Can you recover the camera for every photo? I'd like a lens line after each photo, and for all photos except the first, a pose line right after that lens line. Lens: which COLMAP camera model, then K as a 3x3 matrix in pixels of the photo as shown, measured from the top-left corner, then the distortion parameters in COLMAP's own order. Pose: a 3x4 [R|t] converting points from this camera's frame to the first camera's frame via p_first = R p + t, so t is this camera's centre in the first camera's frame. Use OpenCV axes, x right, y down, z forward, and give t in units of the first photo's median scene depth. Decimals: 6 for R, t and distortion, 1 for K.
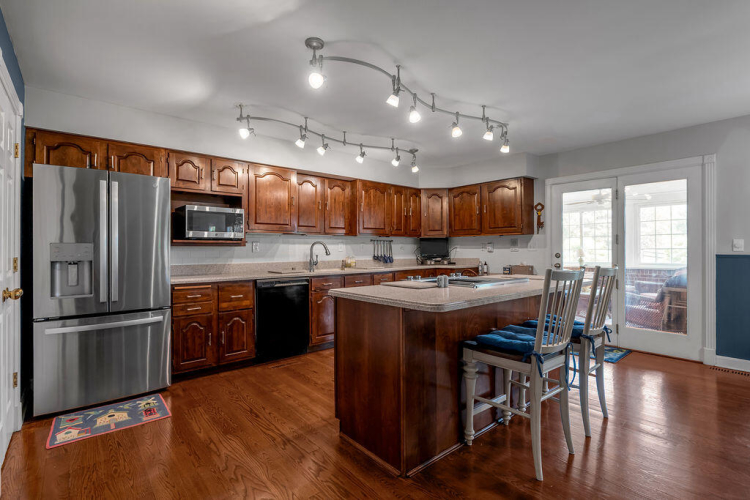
lens RADIAL K [[351.5, 0, 375.0], [0, 351.5, 250.0], [0, 0, 1]] dist [-0.002368, -0.000335]
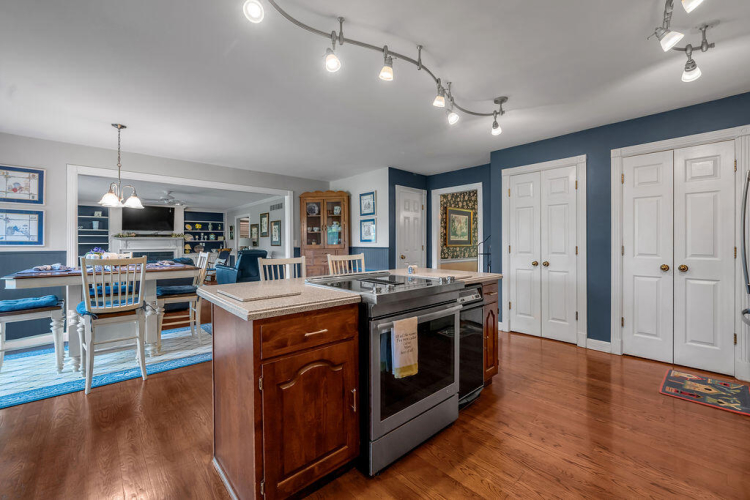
lens RADIAL K [[311.7, 0, 372.0], [0, 311.7, 243.7], [0, 0, 1]] dist [-0.000494, 0.000112]
pose [[-0.999634, 0.007178, -0.026085, 0.217259], [0.007059, 0.999964, 0.004655, -0.001816], [0.026117, 0.004469, -0.999649, 1.252222]]
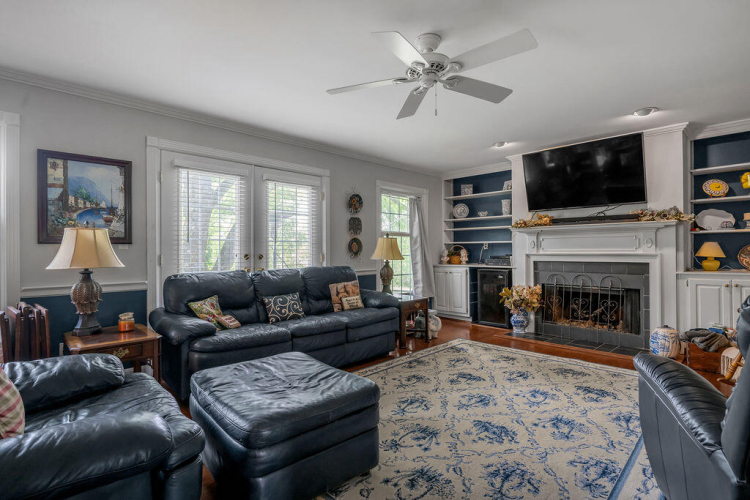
lens RADIAL K [[374.4, 0, 375.0], [0, 374.4, 250.0], [0, 0, 1]] dist [-0.001710, -0.000073]
pose [[-0.072312, -0.000637, 0.997382, 0.784589], [0.007839, 0.999969, 0.001207, 0.019456], [-0.997351, 0.007906, -0.072305, -0.506079]]
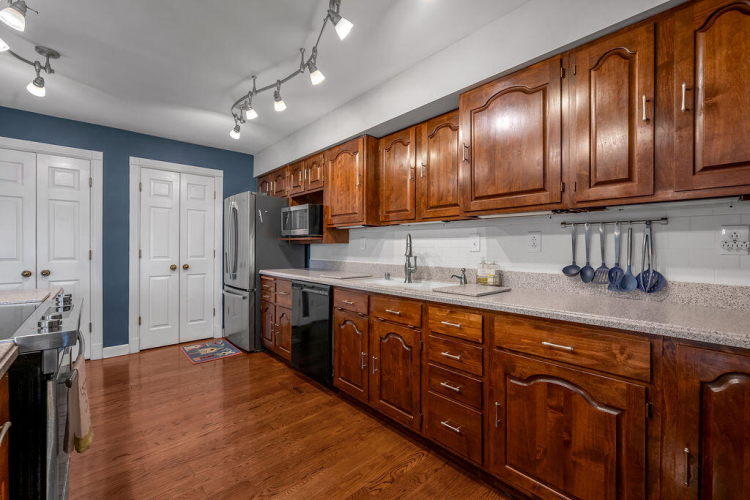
lens RADIAL K [[317.0, 0, 375.0], [0, 317.0, 250.0], [0, 0, 1]] dist [-0.000368, 0.000090]
pose [[0.024849, 0.010959, -0.999631, 0.451047], [-0.008424, 0.999907, 0.010752, -0.001998], [0.999656, 0.008154, 0.024939, 1.087547]]
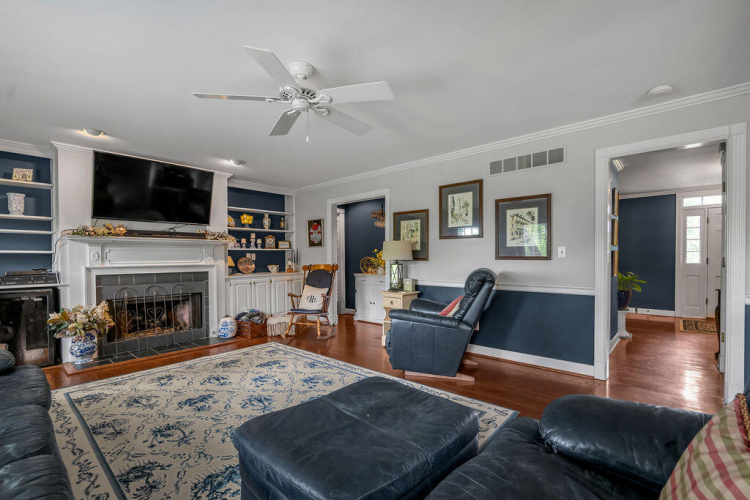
lens RADIAL K [[333.9, 0, 377.7], [0, 333.9, 262.7], [0, 0, 1]] dist [-0.000178, 0.000252]
pose [[-0.990301, 0.005206, -0.138838, 1.331074], [0.002540, 0.999809, 0.019372, 0.008094], [0.138912, 0.018831, -0.990126, -0.038222]]
